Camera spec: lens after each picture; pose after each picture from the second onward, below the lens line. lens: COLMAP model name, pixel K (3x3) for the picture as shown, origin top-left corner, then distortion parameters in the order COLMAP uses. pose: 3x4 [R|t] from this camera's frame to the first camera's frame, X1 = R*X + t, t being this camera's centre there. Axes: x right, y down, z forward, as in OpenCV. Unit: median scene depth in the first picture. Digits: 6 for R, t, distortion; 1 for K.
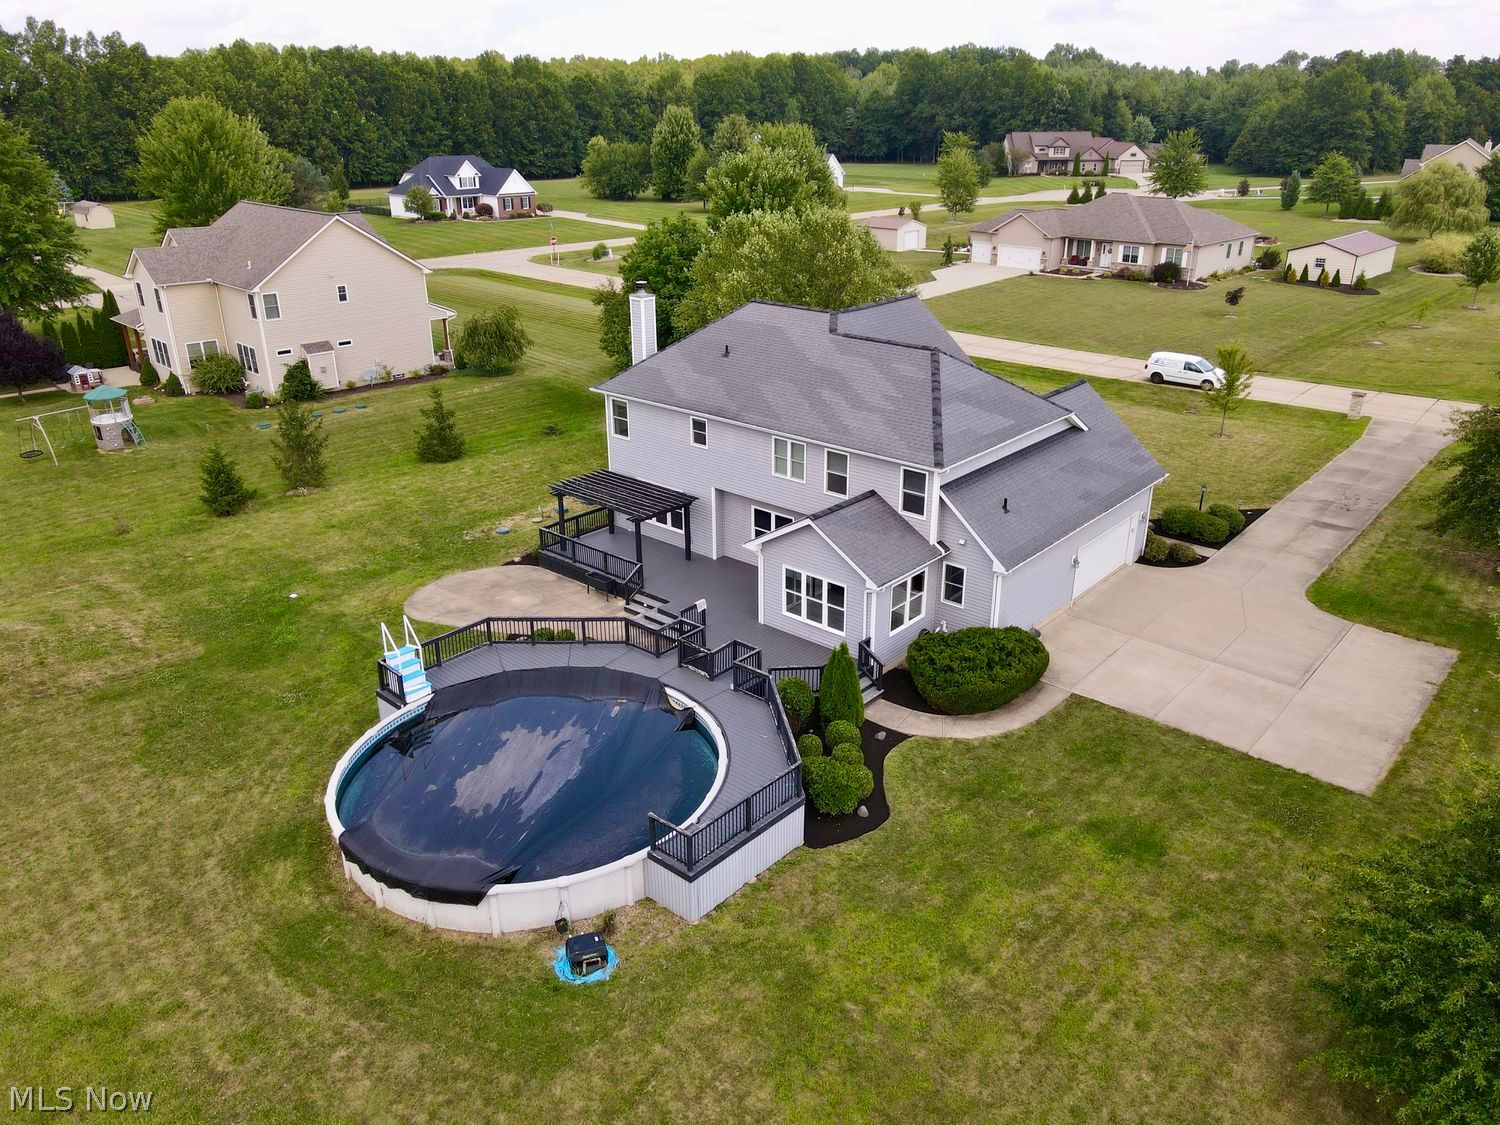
lens RADIAL K [[1108.5, 0, 752.6], [0, 1108.5, 529.3], [0, 0, 1]] dist [0.008185, 0.003676]
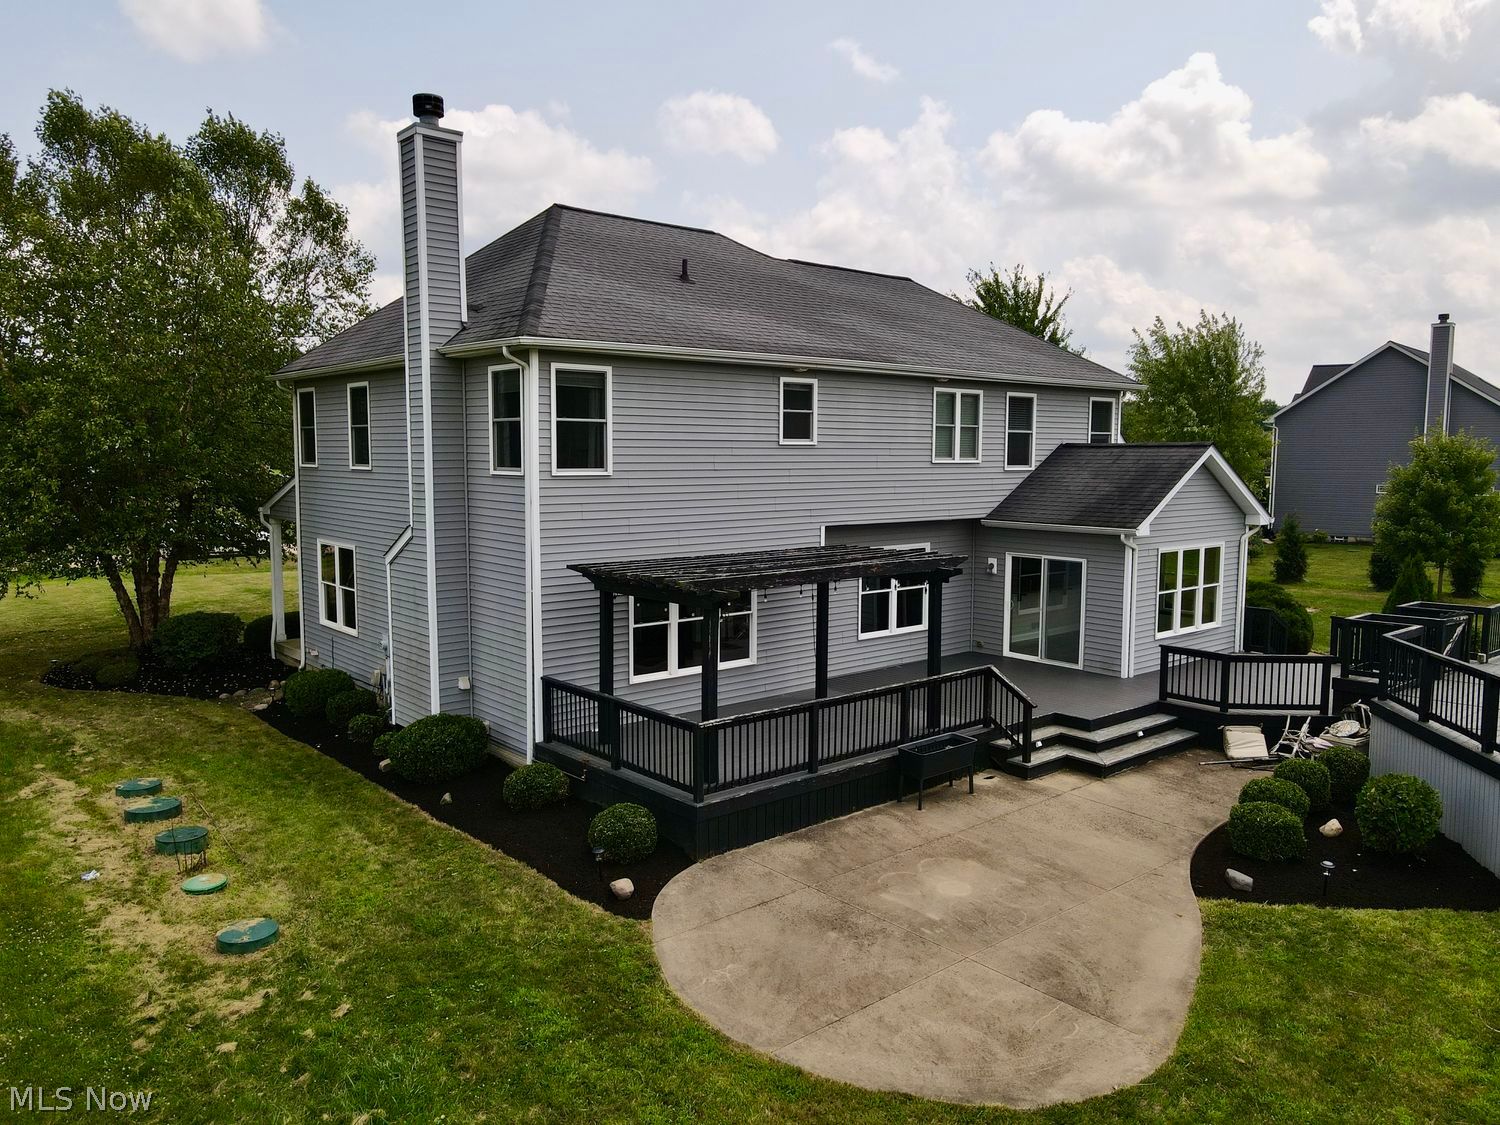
lens RADIAL K [[1100.4, 0, 753.9], [0, 1100.4, 561.8], [0, 0, 1]] dist [0.004415, 0.013725]
pose [[0.142977, -0.094612, 0.985193, -0.547311], [0.351390, 0.935423, 0.038837, -0.056945], [-0.925247, 0.340635, 0.166990, 1.033200]]
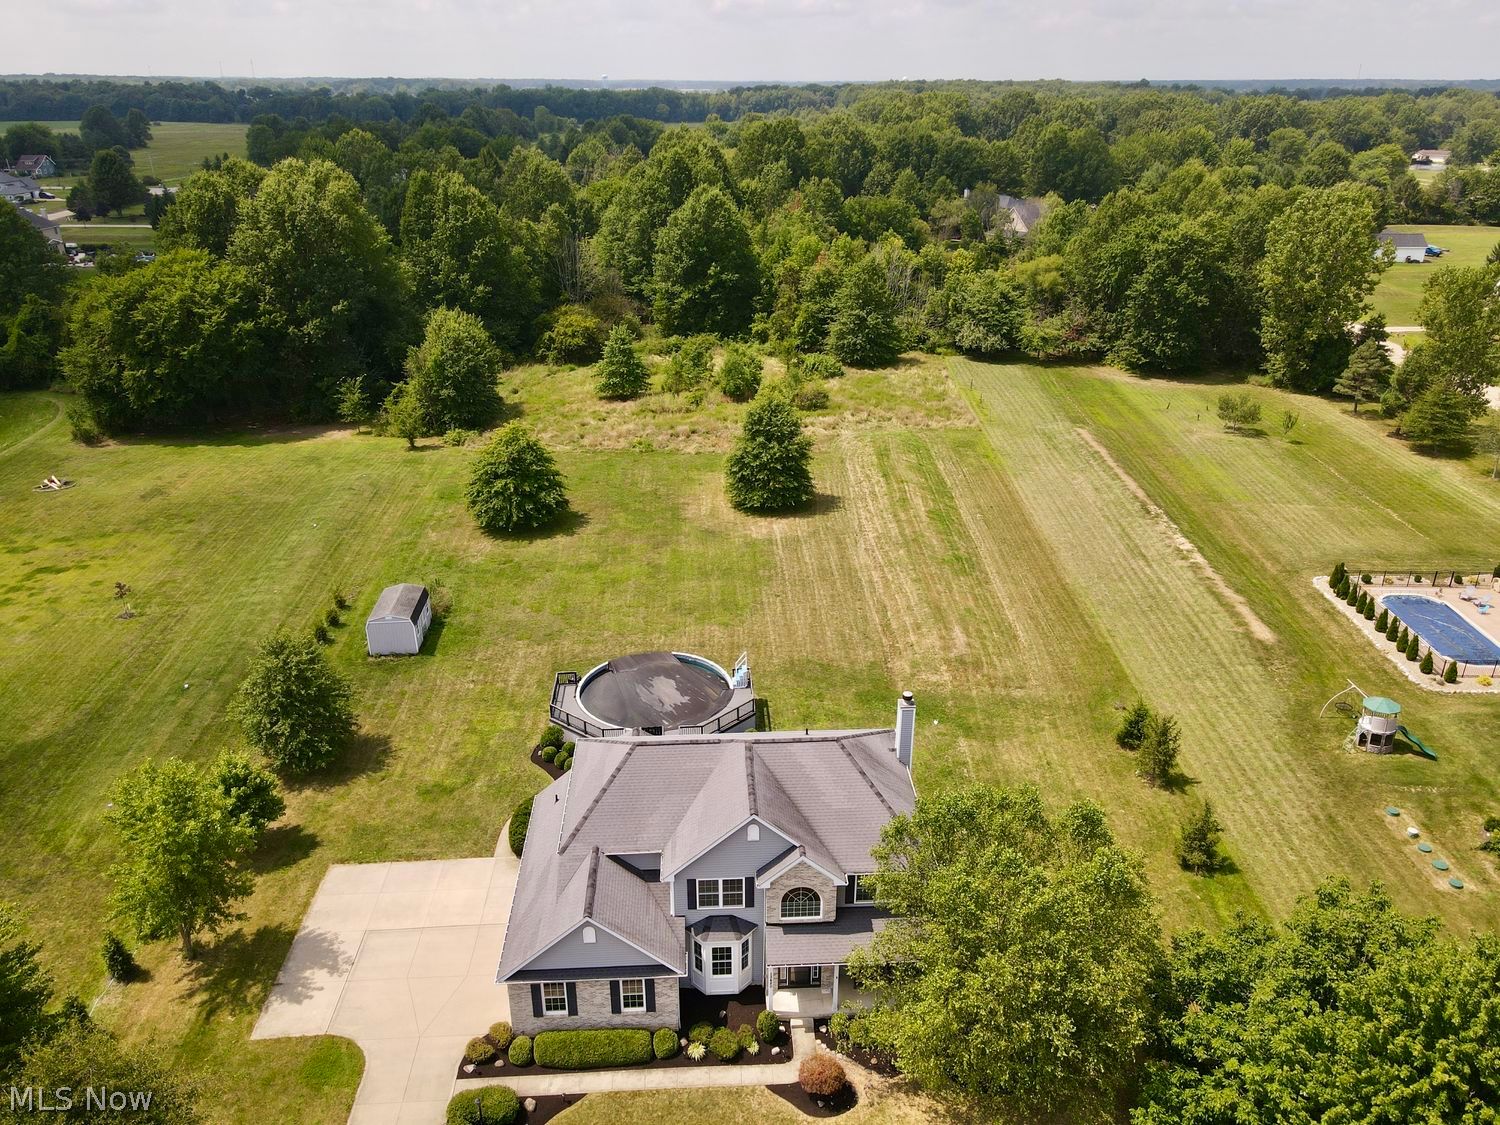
lens RADIAL K [[1100.4, 0, 753.9], [0, 1100.4, 561.8], [0, 0, 1]] dist [0.004415, 0.013725]
pose [[-0.720023, 0.281415, -0.634328, 0.838170], [-0.245888, 0.751317, 0.612423, -1.170728], [0.648927, 0.596932, -0.471769, 1.591105]]
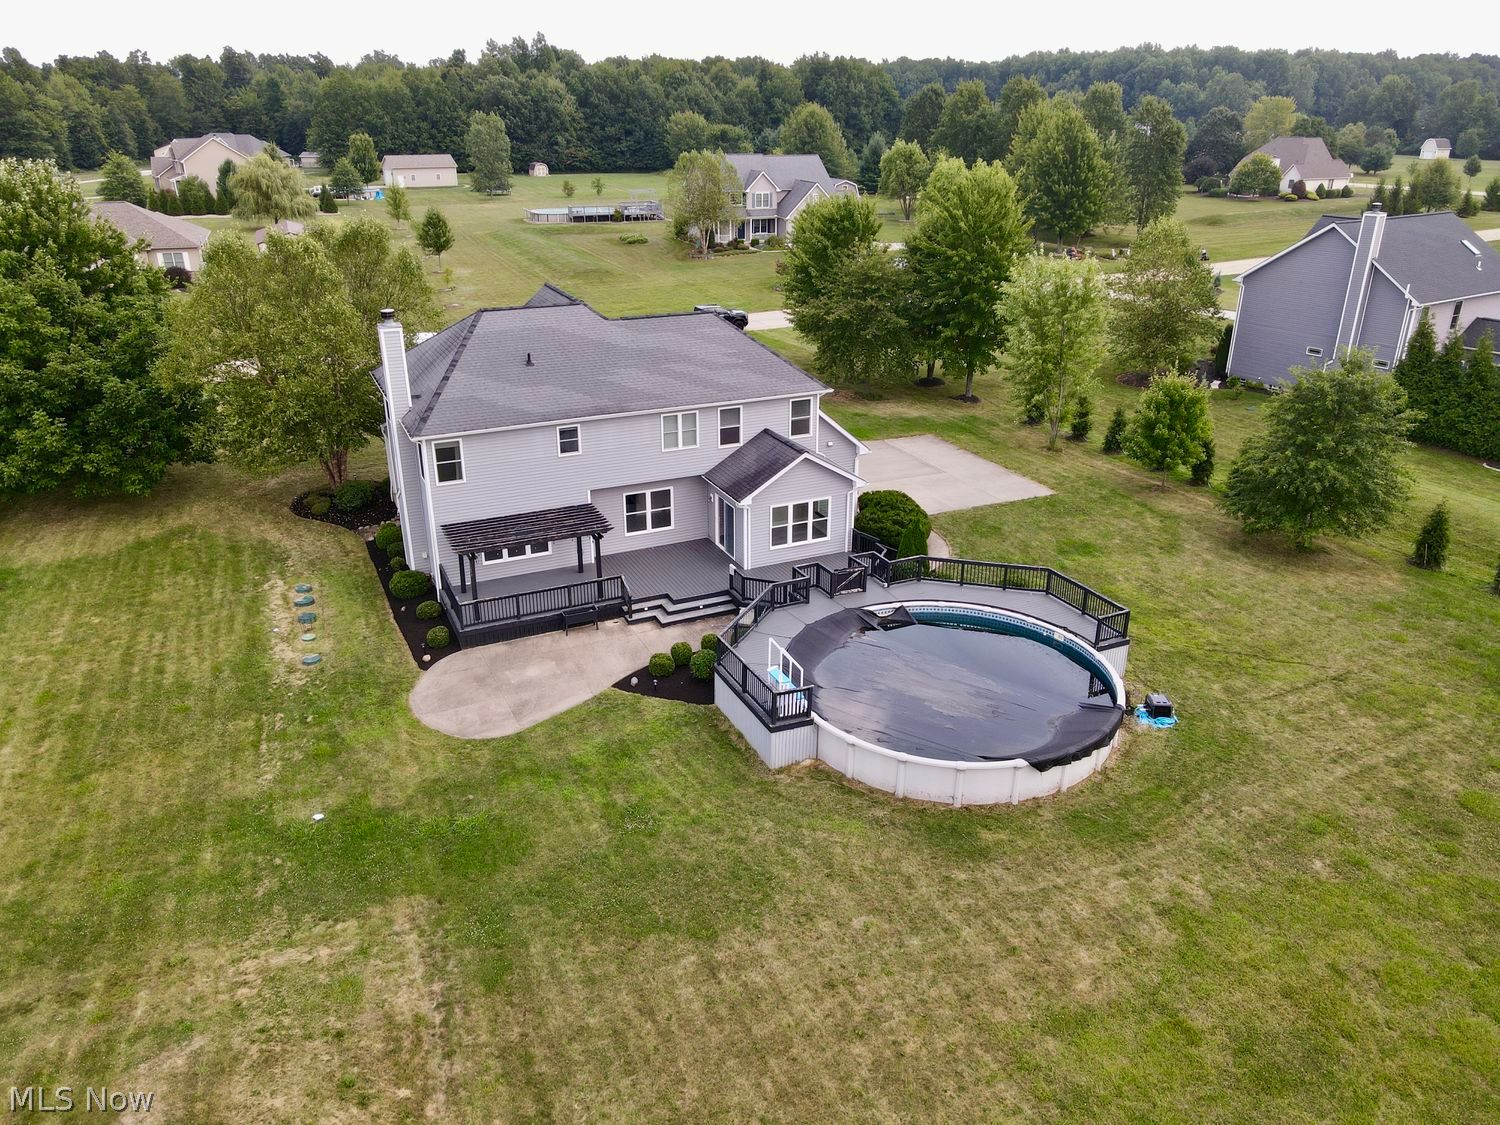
lens RADIAL K [[1100.4, 0, 753.9], [0, 1100.4, 561.8], [0, 0, 1]] dist [0.004415, 0.013725]
pose [[0.406233, -0.349684, 0.844213, -0.899519], [0.326853, 0.918361, 0.223116, -0.163647], [-0.853312, 0.185297, 0.487364, 0.439085]]
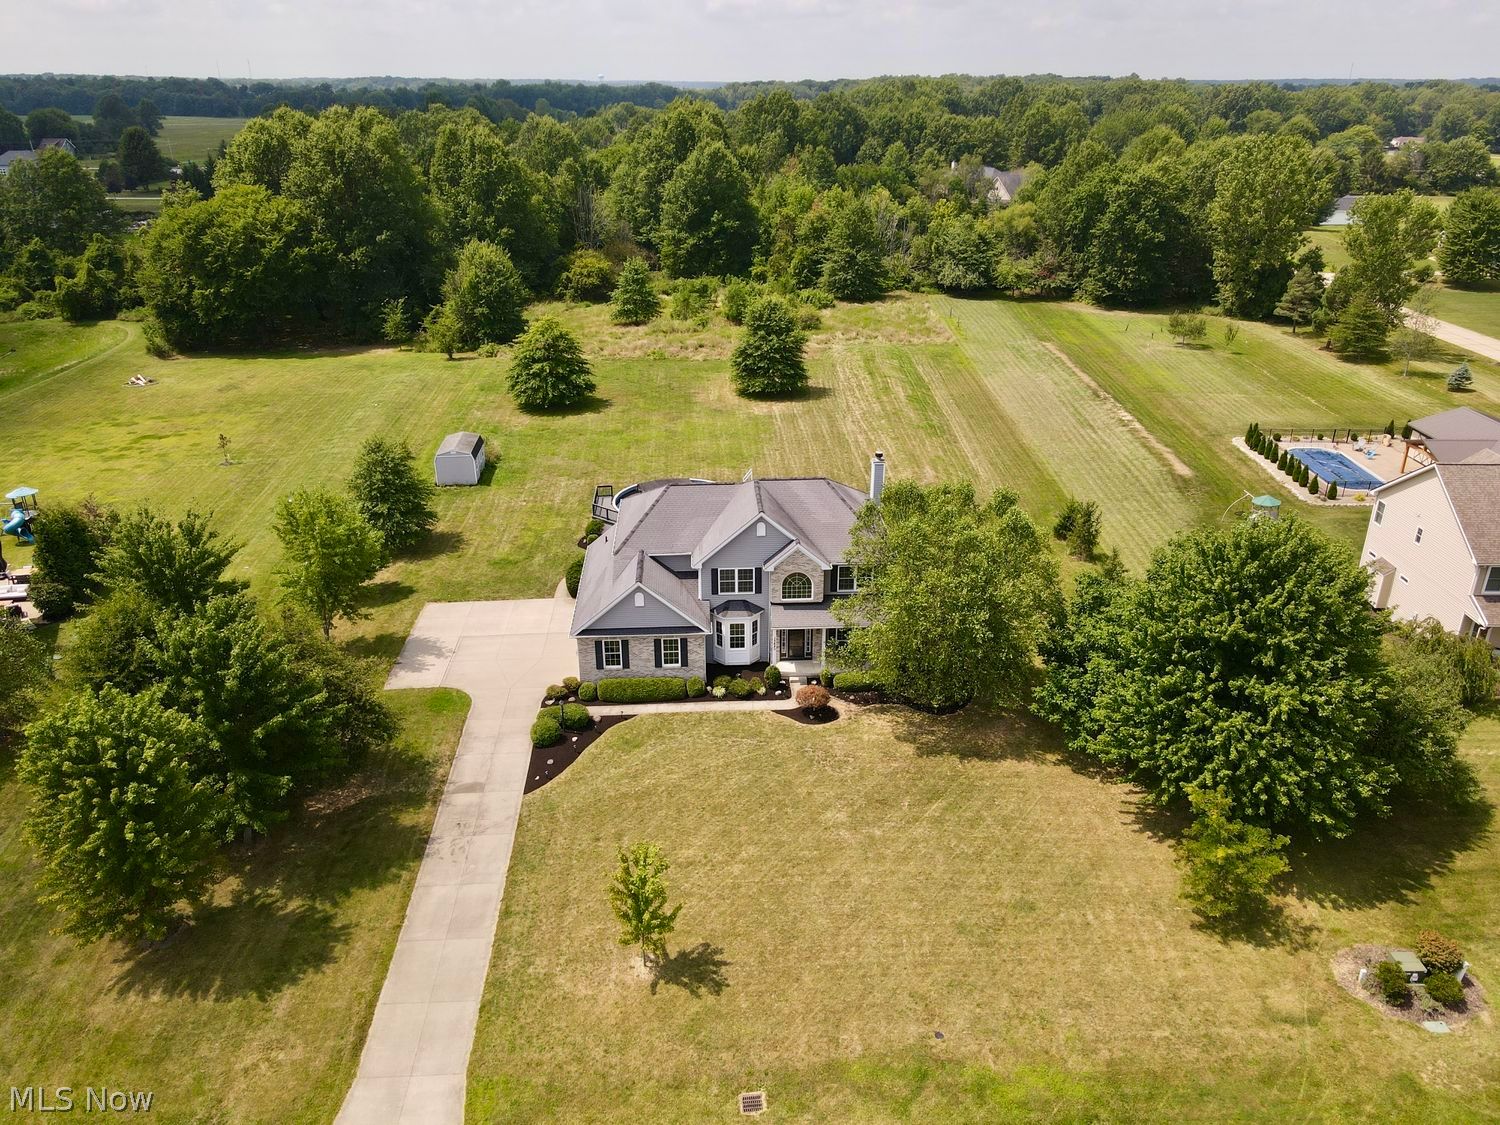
lens RADIAL K [[1100.4, 0, 753.9], [0, 1100.4, 561.8], [0, 0, 1]] dist [0.004415, 0.013725]
pose [[-0.717376, 0.282431, -0.636871, 1.197763], [-0.246258, 0.752336, 0.611022, -1.156076], [0.651713, 0.595167, -0.470156, 1.970987]]
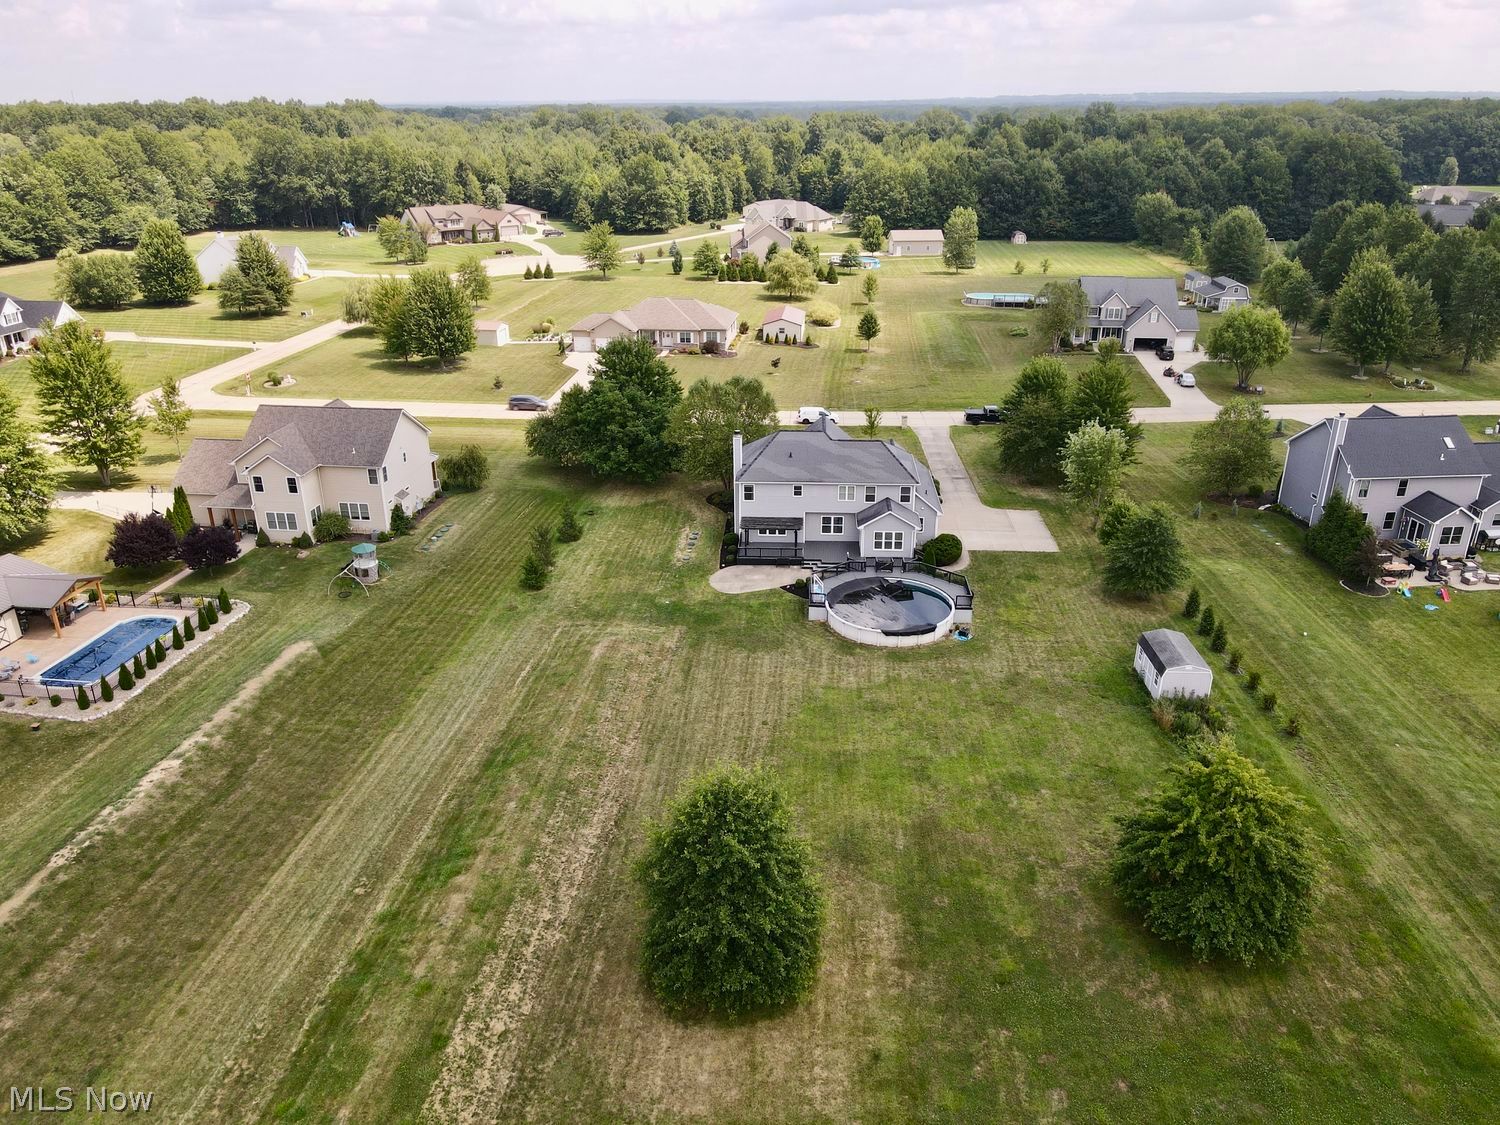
lens RADIAL K [[1095.5, 0, 750.0], [0, 1095.5, 562.5], [0, 0, 1]] dist [0.018853, 0.005347]
pose [[0.786776, -0.237526, 0.569706, -1.612182], [0.222500, 0.970078, 0.097175, -0.203170], [-0.575741, 0.050305, 0.816083, -0.909784]]
